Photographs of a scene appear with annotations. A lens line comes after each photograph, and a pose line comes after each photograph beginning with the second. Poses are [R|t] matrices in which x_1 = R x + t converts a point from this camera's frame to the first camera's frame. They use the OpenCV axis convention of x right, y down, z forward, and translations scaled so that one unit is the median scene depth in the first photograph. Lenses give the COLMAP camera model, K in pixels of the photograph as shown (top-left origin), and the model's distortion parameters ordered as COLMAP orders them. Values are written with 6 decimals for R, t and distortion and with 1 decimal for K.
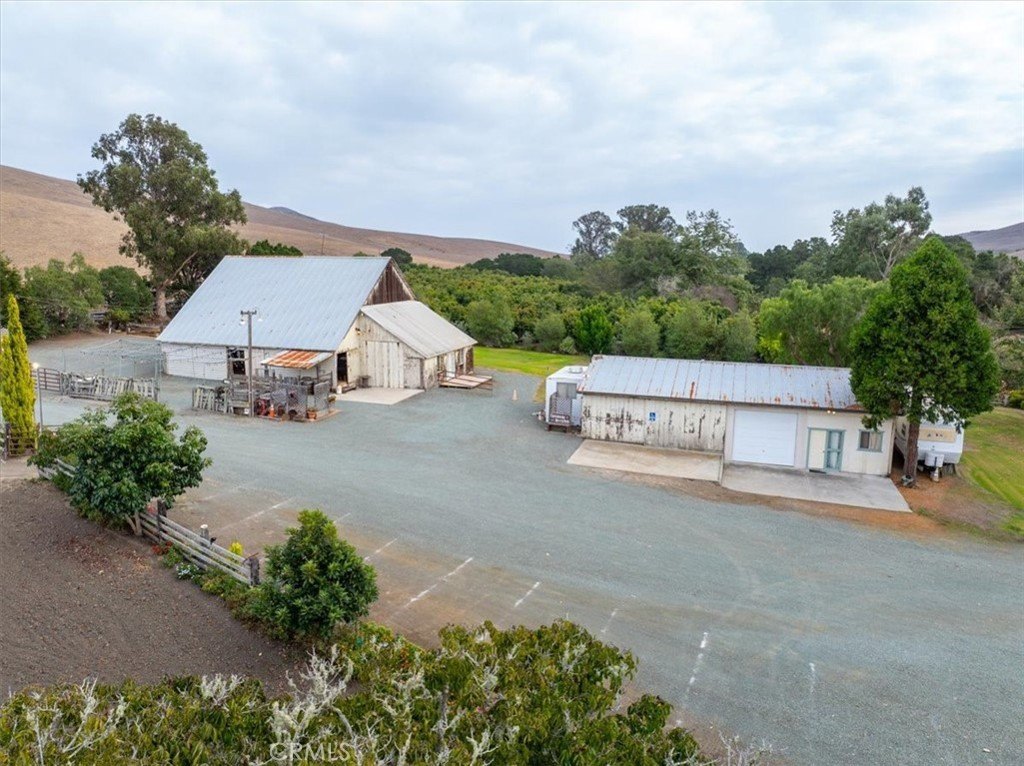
lens RADIAL K [[741.1, 0, 513.9], [0, 741.1, 385.2], [0, 0, 1]] dist [-0.013308, 0.004618]
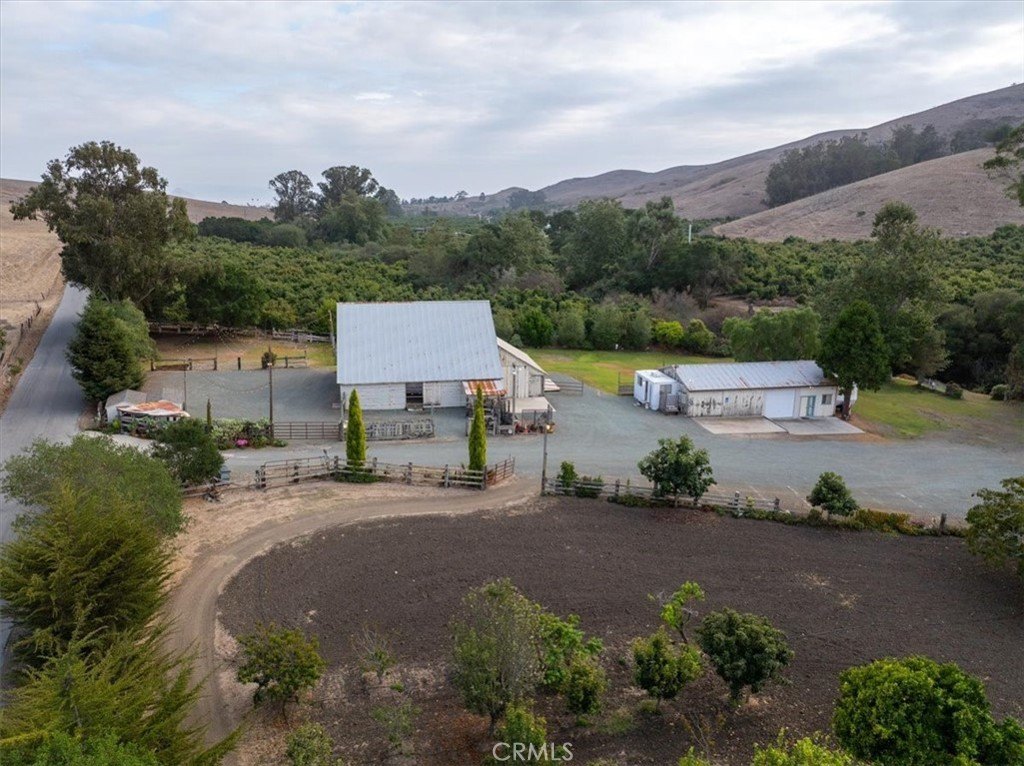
lens RADIAL K [[741.1, 0, 503.9], [0, 741.1, 408.3], [0, 0, 1]] dist [-0.013308, 0.004618]
pose [[0.889765, -0.128256, 0.438028, -0.139138], [0.080476, 0.988755, 0.126041, -0.026919], [-0.449268, -0.076896, 0.890082, -0.040264]]
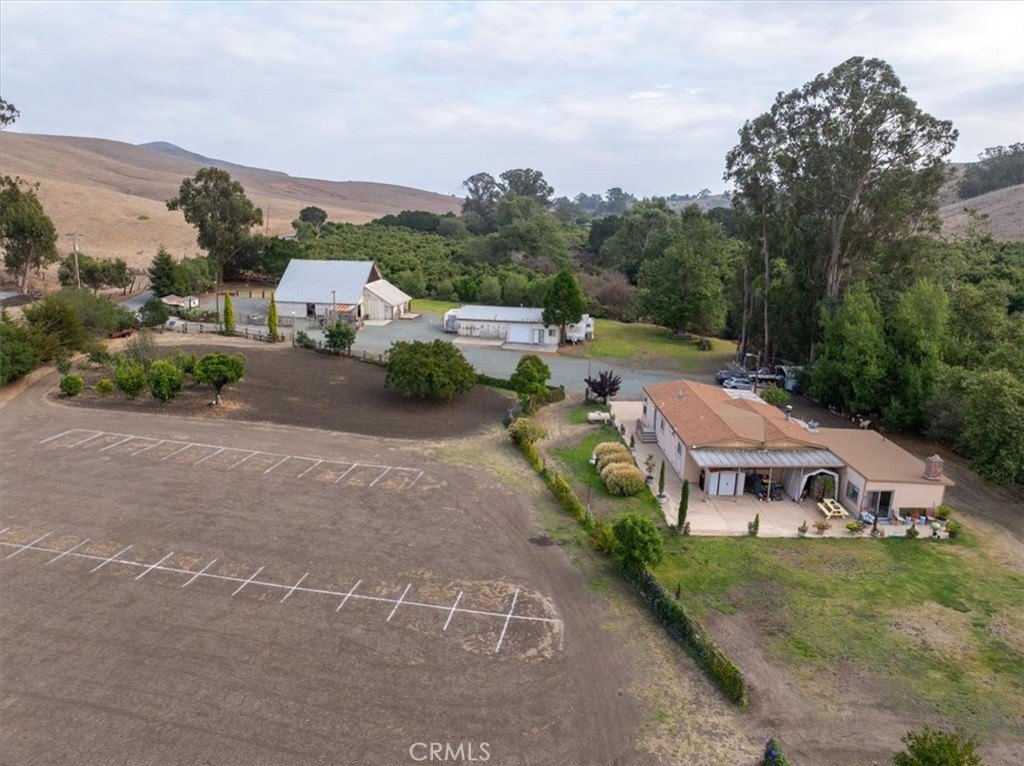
lens RADIAL K [[741.1, 0, 506.0], [0, 741.1, 379.3], [0, 0, 1]] dist [-0.013308, 0.004618]
pose [[0.991697, -0.027724, 0.125570, -0.011176], [0.018049, 0.996826, 0.077543, 0.003080], [-0.127321, -0.074633, 0.989050, -0.242362]]
